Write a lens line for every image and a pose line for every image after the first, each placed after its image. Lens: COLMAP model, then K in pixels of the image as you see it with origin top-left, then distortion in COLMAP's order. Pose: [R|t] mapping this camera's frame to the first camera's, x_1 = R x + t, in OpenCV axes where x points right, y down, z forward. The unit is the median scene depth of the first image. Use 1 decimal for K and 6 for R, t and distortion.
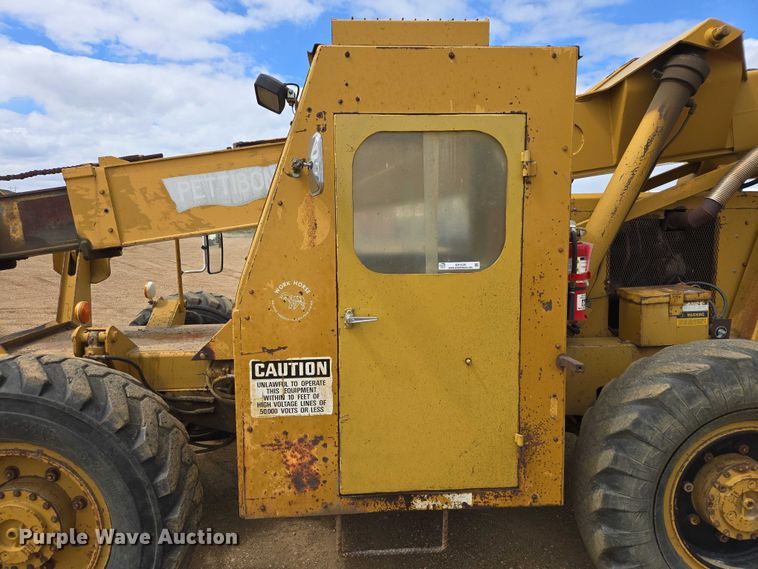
lens RADIAL K [[504.7, 0, 372.5], [0, 504.7, 282.8], [0, 0, 1]] dist [0.075965, -0.066574]
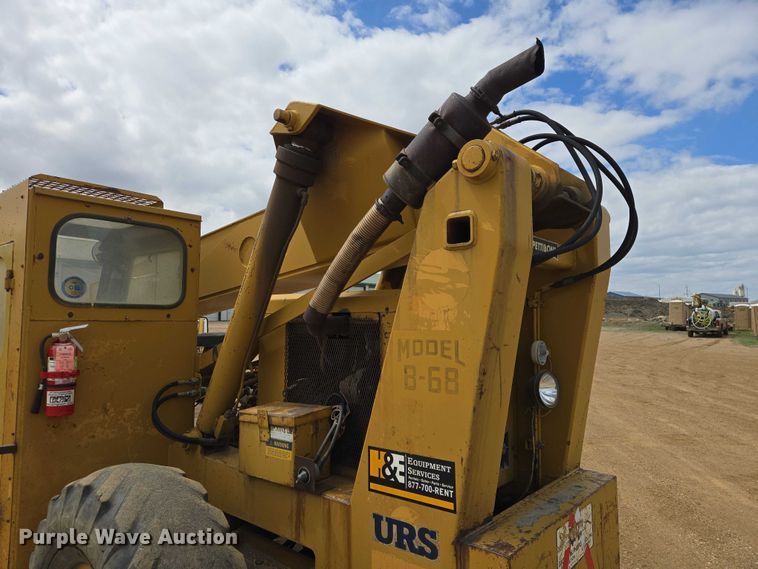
lens RADIAL K [[504.7, 0, 372.5], [0, 504.7, 282.8], [0, 0, 1]] dist [0.075965, -0.066574]
pose [[0.723805, -0.035268, -0.689102, 1.715618], [-0.091666, 0.984926, -0.146691, -0.111043], [0.683888, 0.169343, 0.709662, 0.656243]]
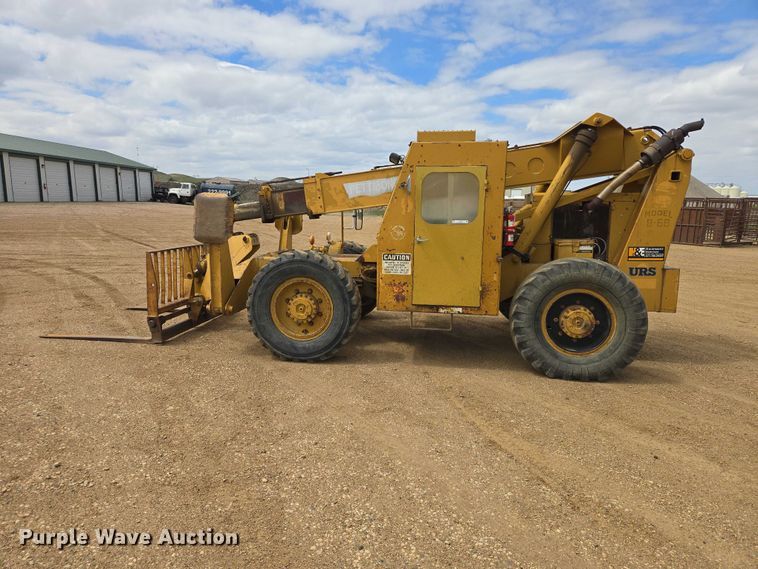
lens RADIAL K [[504.7, 0, 372.5], [0, 504.7, 282.8], [0, 0, 1]] dist [0.075965, -0.066574]
pose [[0.979256, 0.051996, -0.195842, 0.247010], [-0.044943, 0.998177, 0.040287, 0.193885], [0.197580, -0.030649, 0.979808, -1.662018]]
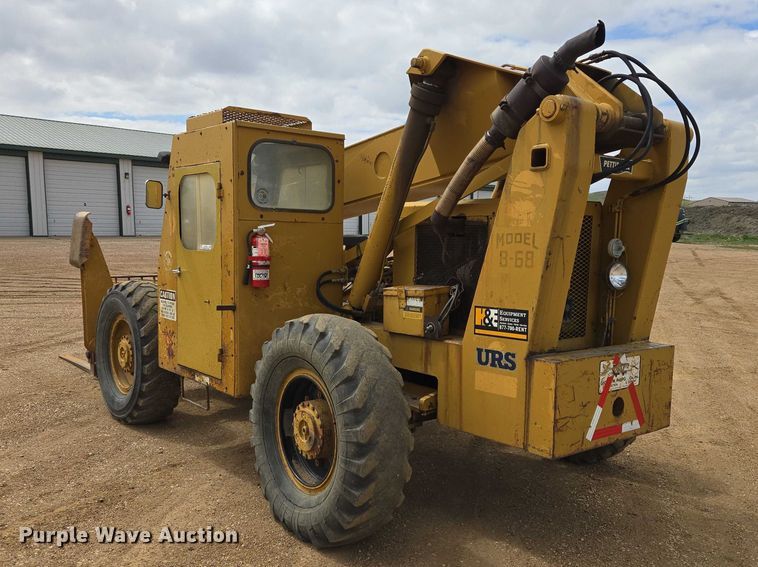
lens RADIAL K [[680.2, 0, 387.9], [0, 680.2, 311.5], [0, 0, 1]] dist [0.119476, -0.156667]
pose [[0.591846, 0.109406, -0.798591, 2.398624], [-0.115337, 0.992045, 0.050431, -0.003409], [0.797756, 0.062260, 0.599757, 0.064402]]
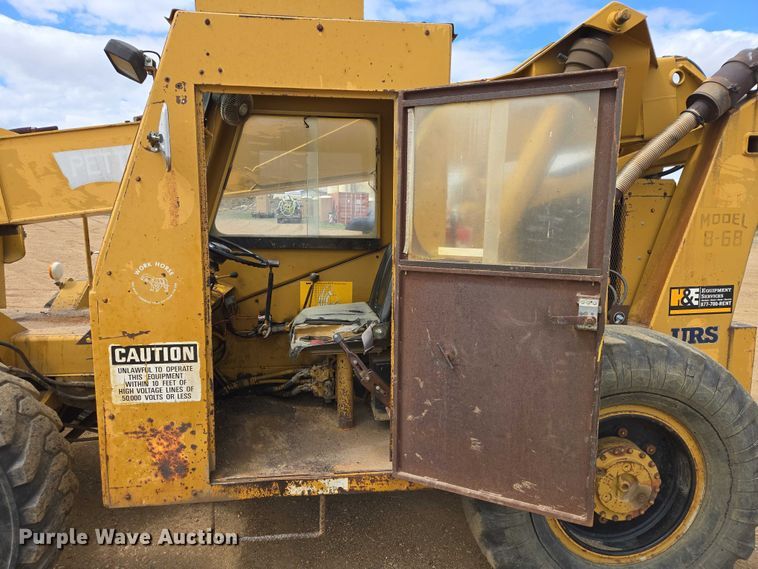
lens RADIAL K [[504.7, 0, 372.5], [0, 504.7, 282.8], [0, 0, 1]] dist [0.075965, -0.066574]
pose [[0.998786, 0.009603, 0.048320, 0.190160], [-0.011108, 0.999458, 0.030980, 0.001111], [-0.047996, -0.031479, 0.998351, 0.021004]]
